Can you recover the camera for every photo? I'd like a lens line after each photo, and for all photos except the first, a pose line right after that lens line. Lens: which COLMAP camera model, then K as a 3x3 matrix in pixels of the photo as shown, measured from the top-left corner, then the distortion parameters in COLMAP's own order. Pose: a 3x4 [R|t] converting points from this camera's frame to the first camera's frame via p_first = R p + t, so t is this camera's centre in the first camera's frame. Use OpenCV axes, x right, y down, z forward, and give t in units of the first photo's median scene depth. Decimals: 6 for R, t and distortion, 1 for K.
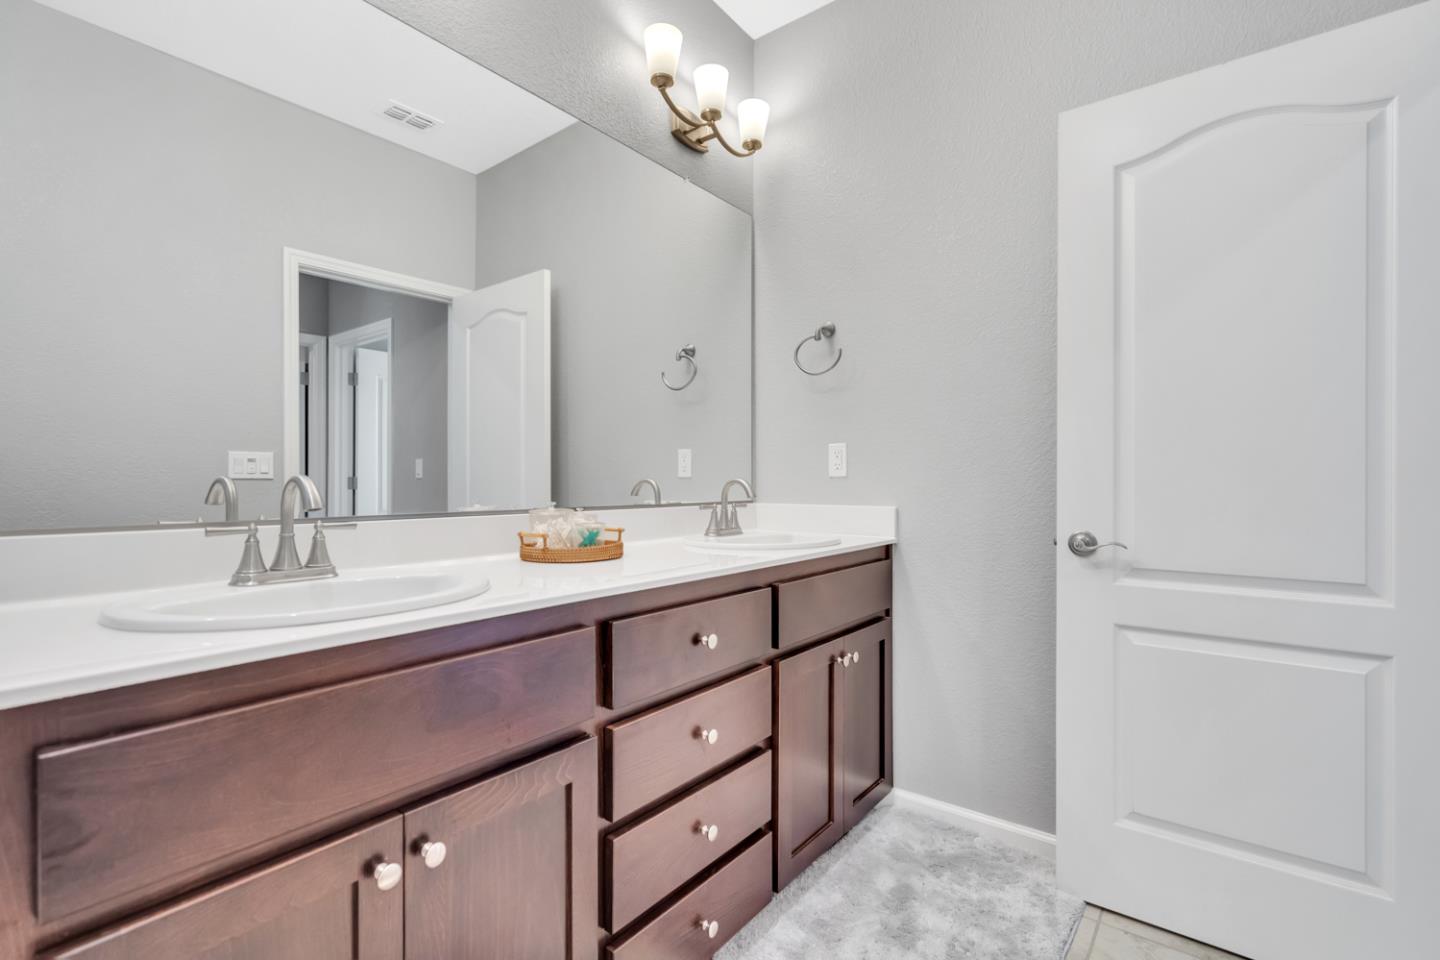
lens RADIAL K [[668.8, 0, 715.4], [0, 668.8, 476.3], [0, 0, 1]] dist [-0.003671, 0.000573]
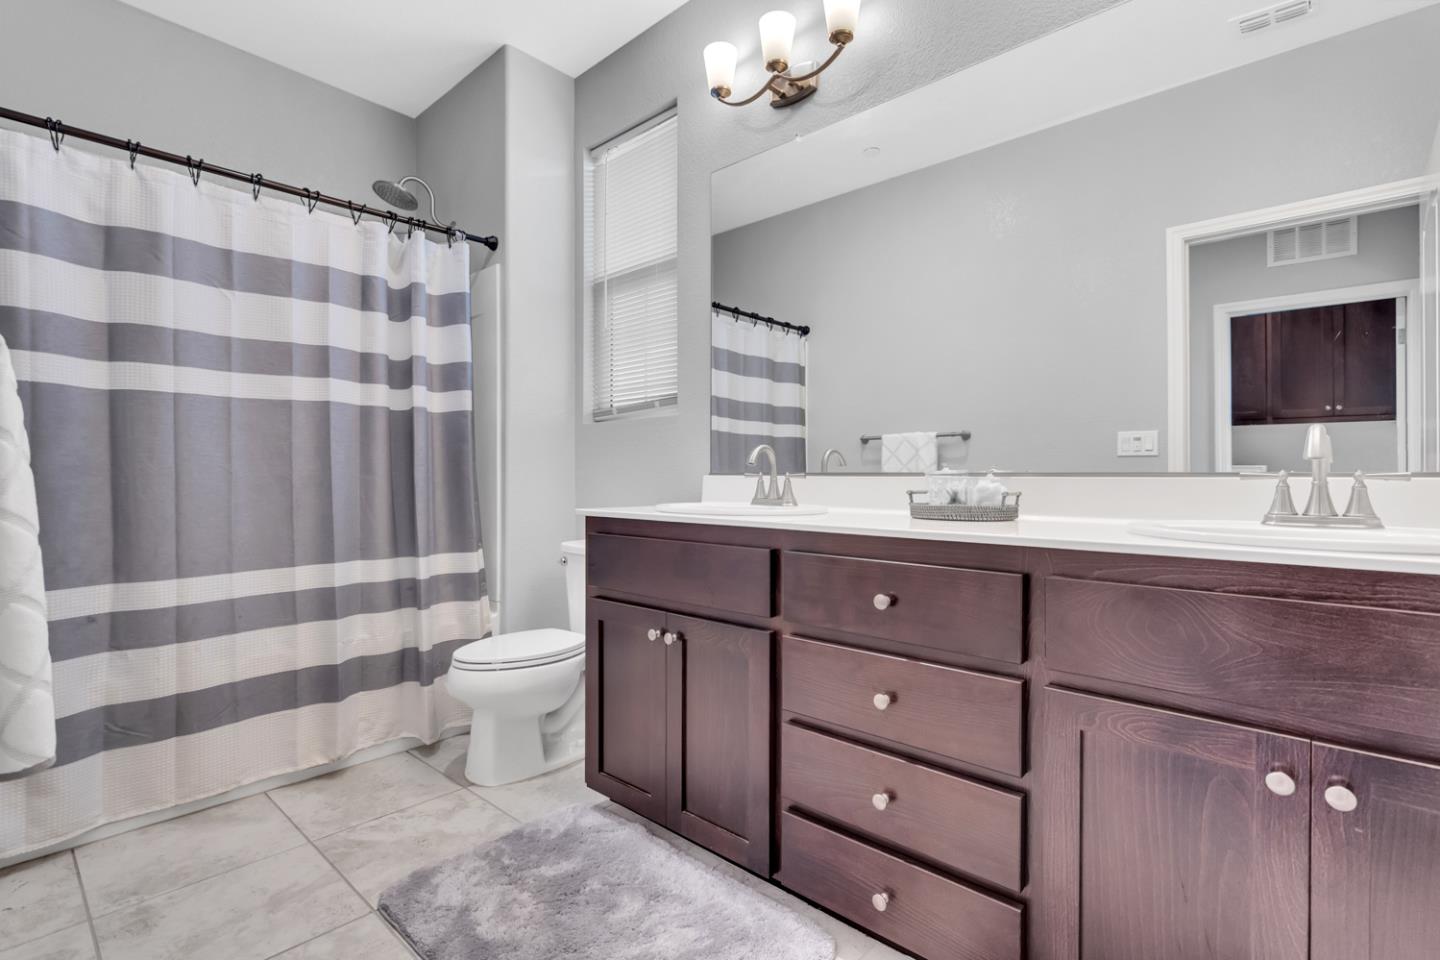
lens RADIAL K [[658.7, 0, 716.6], [0, 658.7, 486.0], [0, 0, 1]] dist [-0.000929, 0.000327]
pose [[-0.066412, 0.020031, -0.997591, 0.668505], [0.005890, 0.999789, 0.019683, 0.043021], [0.997775, -0.004569, -0.066516, 0.591402]]
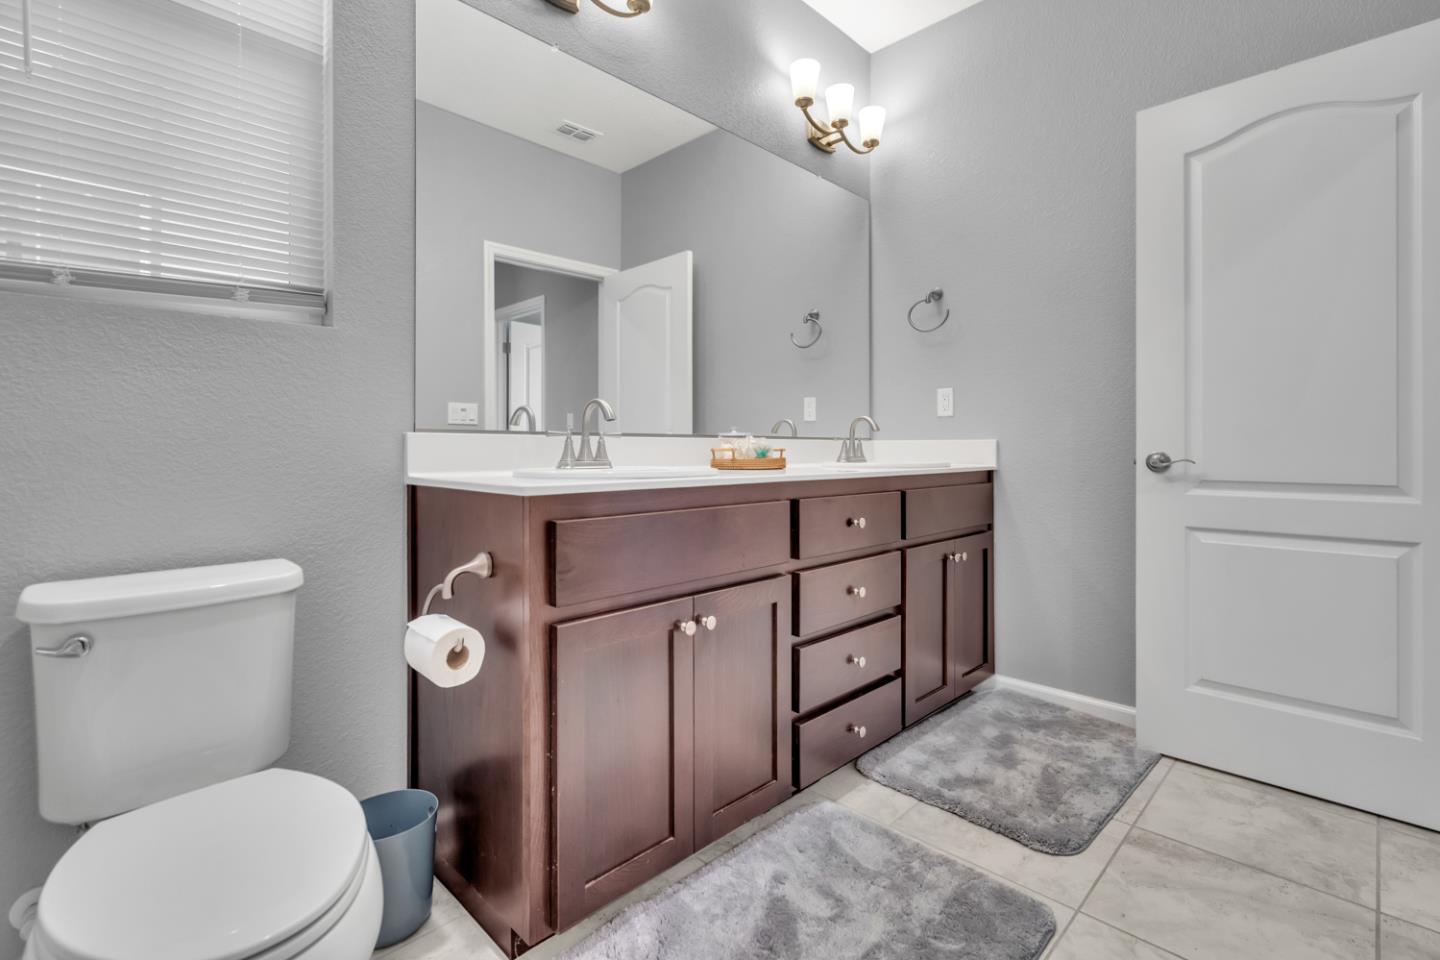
lens RADIAL K [[653.8, 0, 713.1], [0, 653.8, 441.0], [0, 0, 1]] dist [-0.005818, 0.000028]
pose [[0.991232, -0.001046, -0.132130, -0.091921], [0.000871, 0.999999, -0.001380, 0.056615], [0.132132, 0.001253, 0.991231, -0.264280]]
